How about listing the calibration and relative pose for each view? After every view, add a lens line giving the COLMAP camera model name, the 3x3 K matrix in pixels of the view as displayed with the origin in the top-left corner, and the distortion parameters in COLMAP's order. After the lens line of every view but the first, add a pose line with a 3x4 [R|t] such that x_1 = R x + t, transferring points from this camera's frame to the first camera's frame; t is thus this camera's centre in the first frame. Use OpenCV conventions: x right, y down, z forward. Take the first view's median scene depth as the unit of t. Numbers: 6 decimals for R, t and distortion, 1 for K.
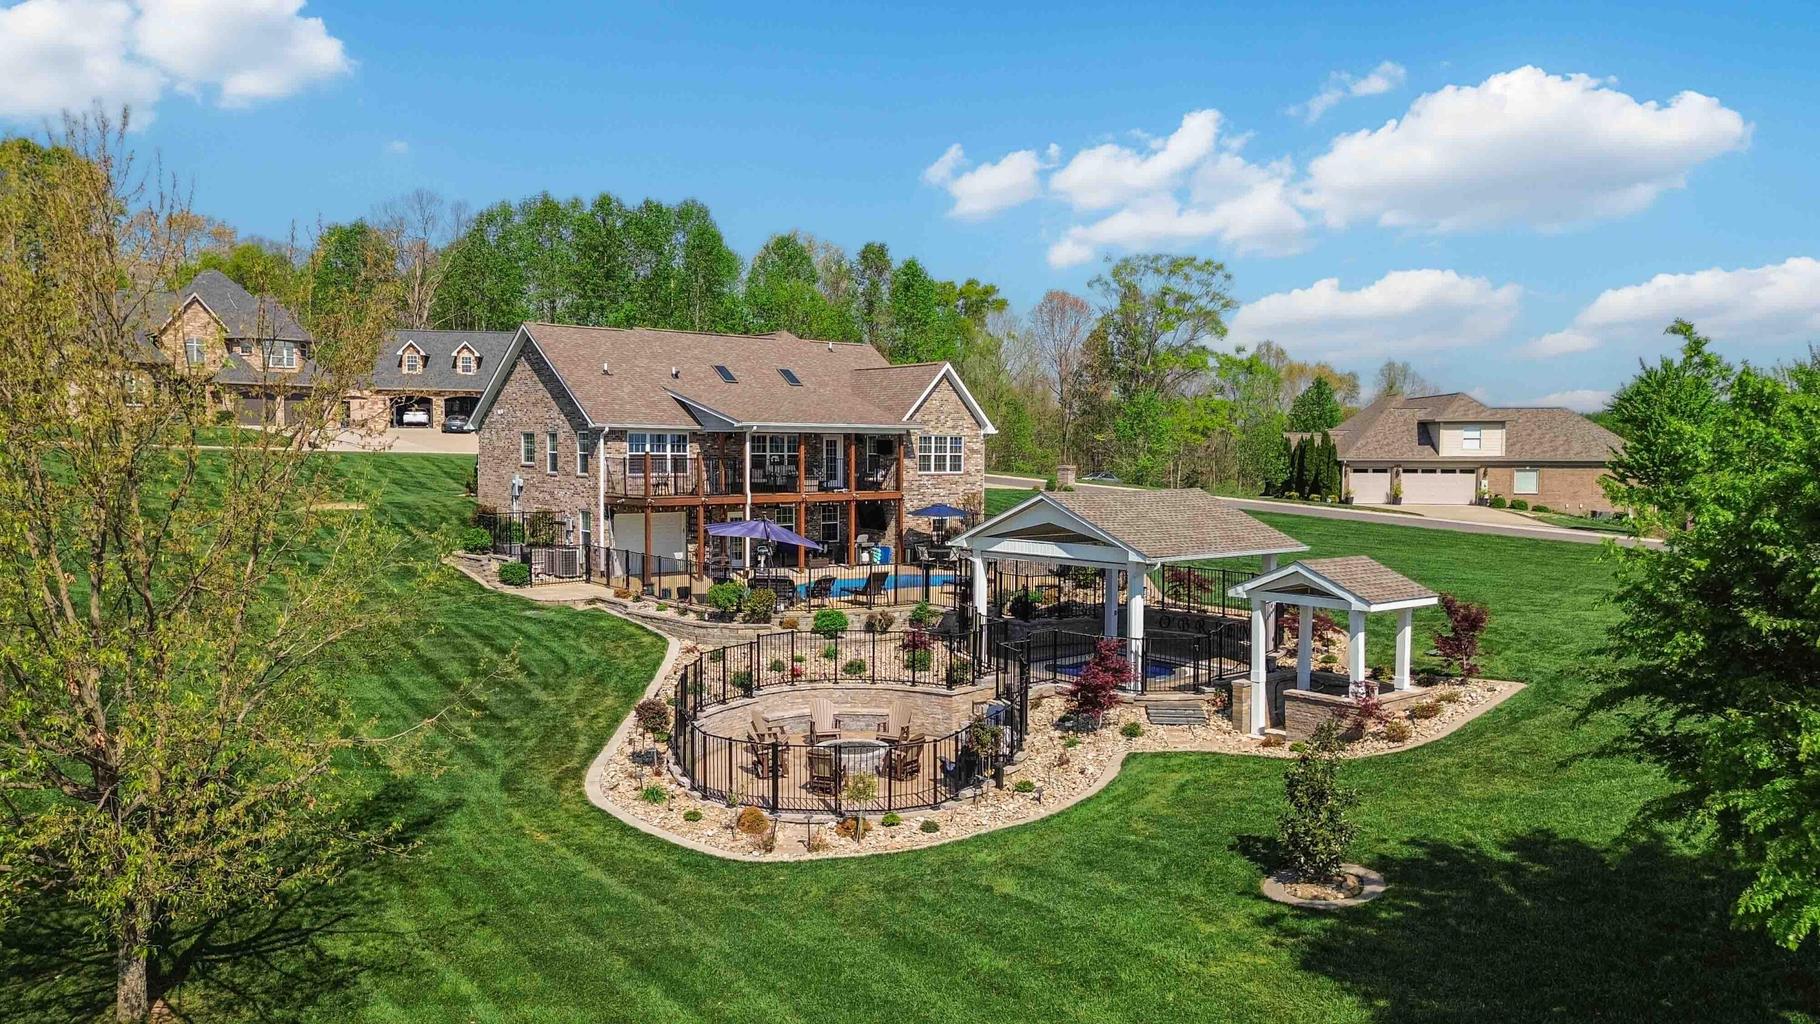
lens RADIAL K [[1291.4, 0, 913.2], [0, 1291.4, 506.0], [0, 0, 1]] dist [0.080171, -0.070254]
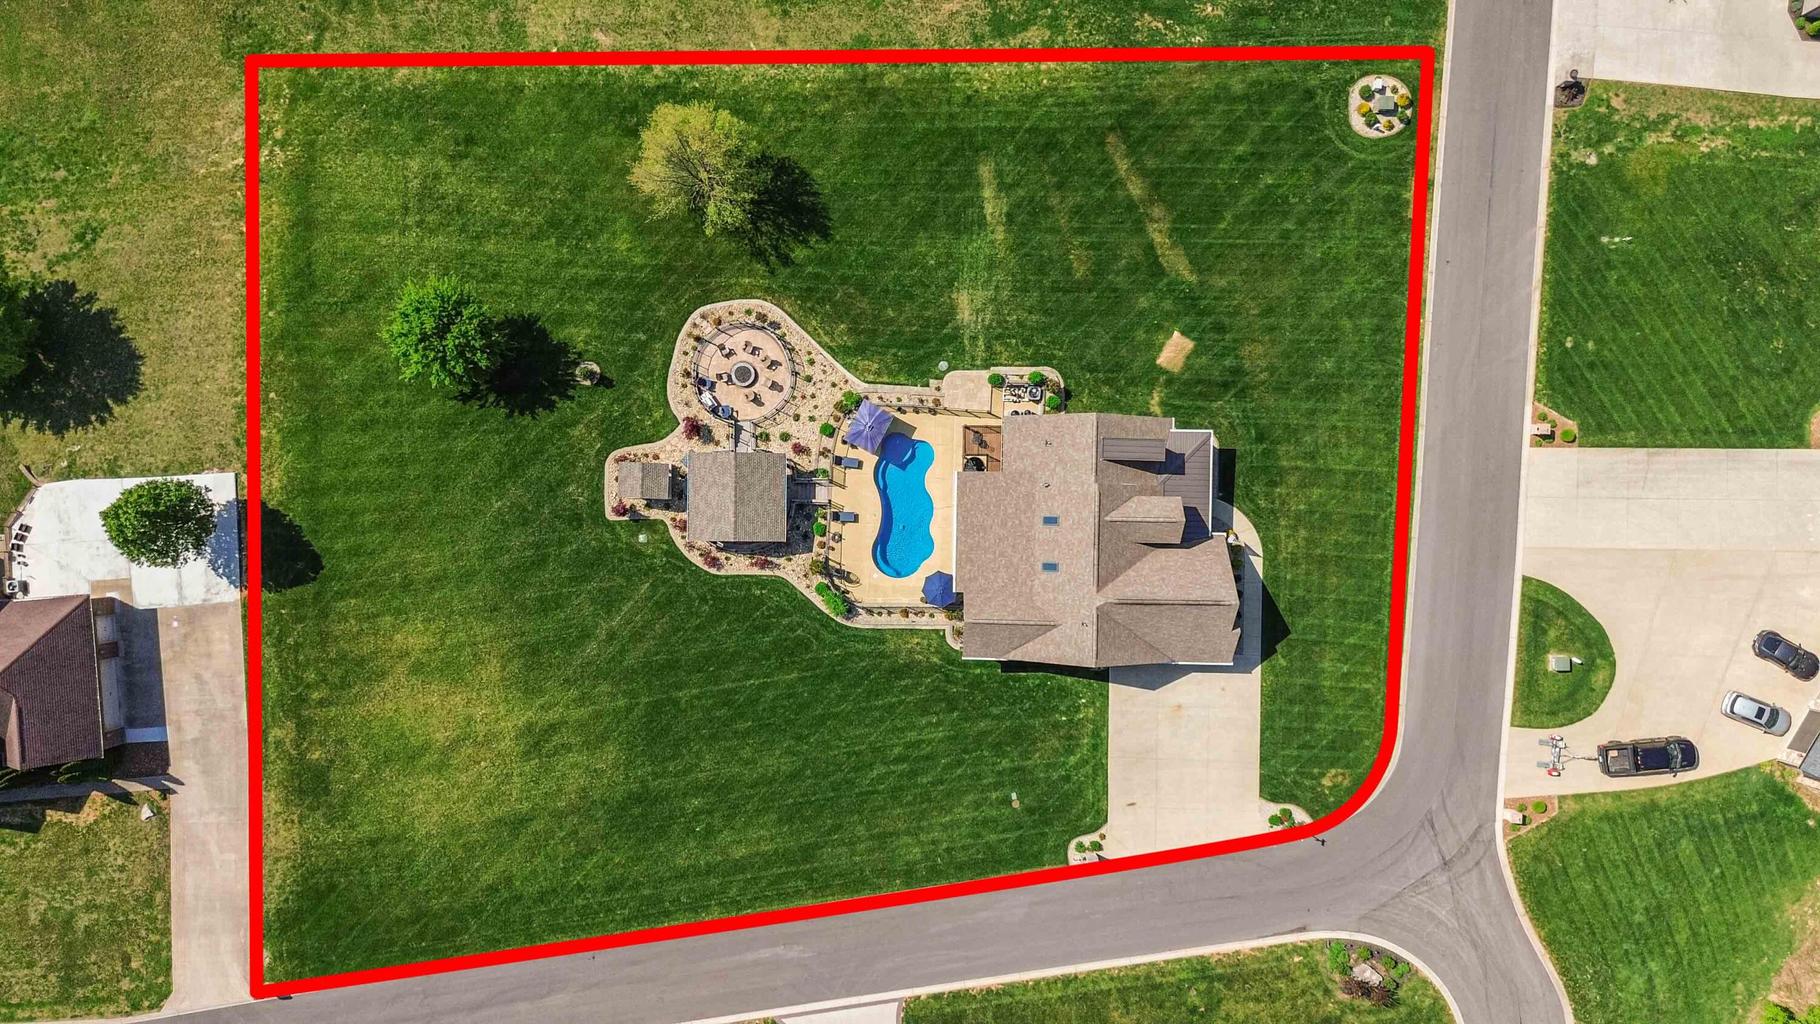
lens RADIAL K [[1291.4, 0, 913.2], [0, 1291.4, 506.0], [0, 0, 1]] dist [0.080171, -0.070254]
pose [[-0.655656, 0.755045, 0.004708, -0.056823], [-0.033231, -0.035085, 0.998832, -1.949825], [0.754328, 0.654734, 0.048094, 0.838423]]
